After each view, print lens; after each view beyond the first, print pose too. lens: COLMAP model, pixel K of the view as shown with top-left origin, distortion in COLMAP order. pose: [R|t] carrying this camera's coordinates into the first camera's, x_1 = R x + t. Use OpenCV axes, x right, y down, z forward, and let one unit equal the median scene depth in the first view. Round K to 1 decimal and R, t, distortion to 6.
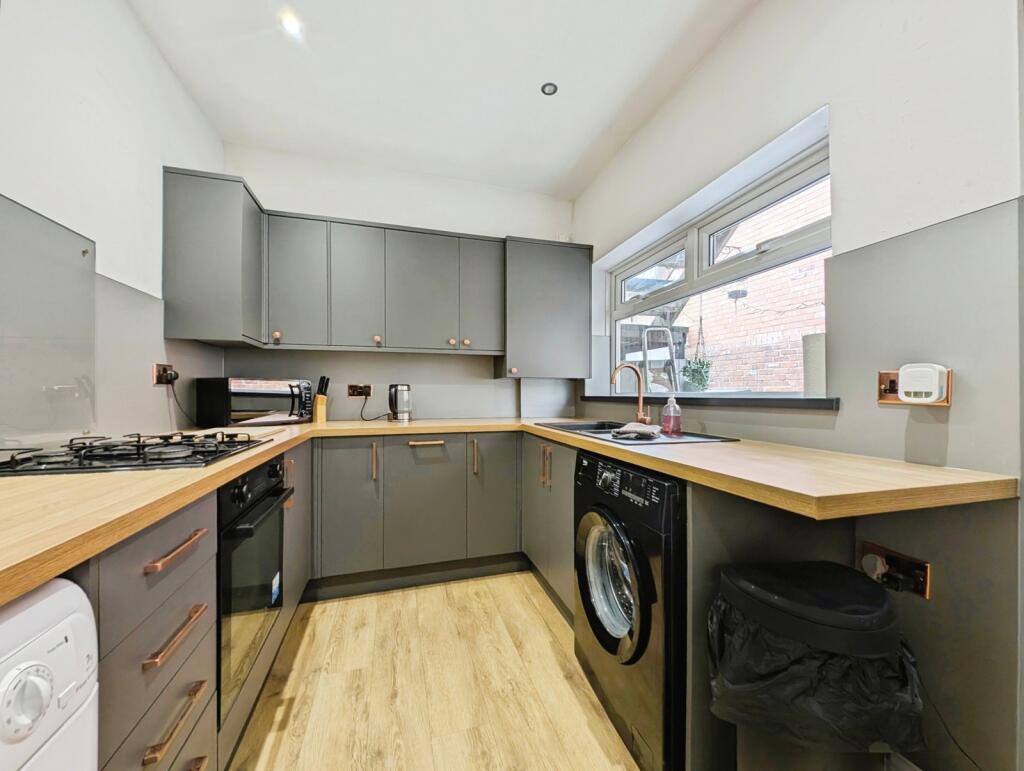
lens RADIAL K [[389.3, 0, 509.9], [0, 389.3, 367.7], [0, 0, 1]] dist [0.014059, -0.012993]
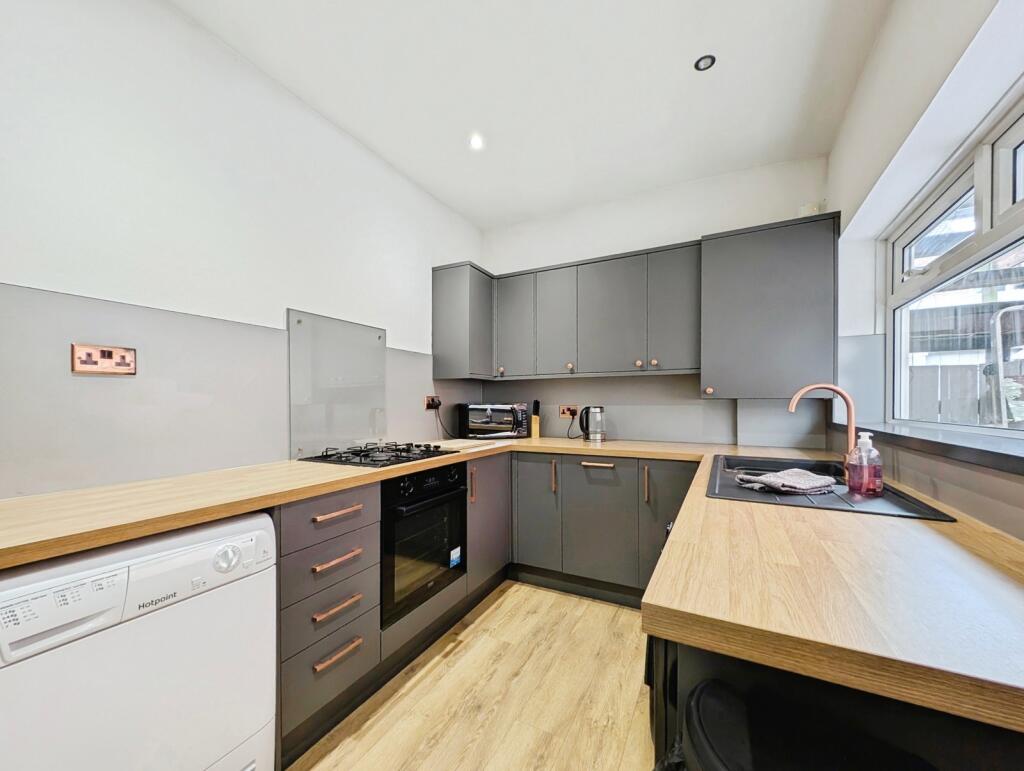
lens RADIAL K [[388.1, 0, 513.7], [0, 388.1, 375.5], [0, 0, 1]] dist [0.014725, -0.012394]
pose [[0.719543, -0.050862, -0.692582, 0.385603], [0.047457, 0.998584, -0.024030, -0.034549], [0.692824, -0.015577, 0.720938, 0.095552]]
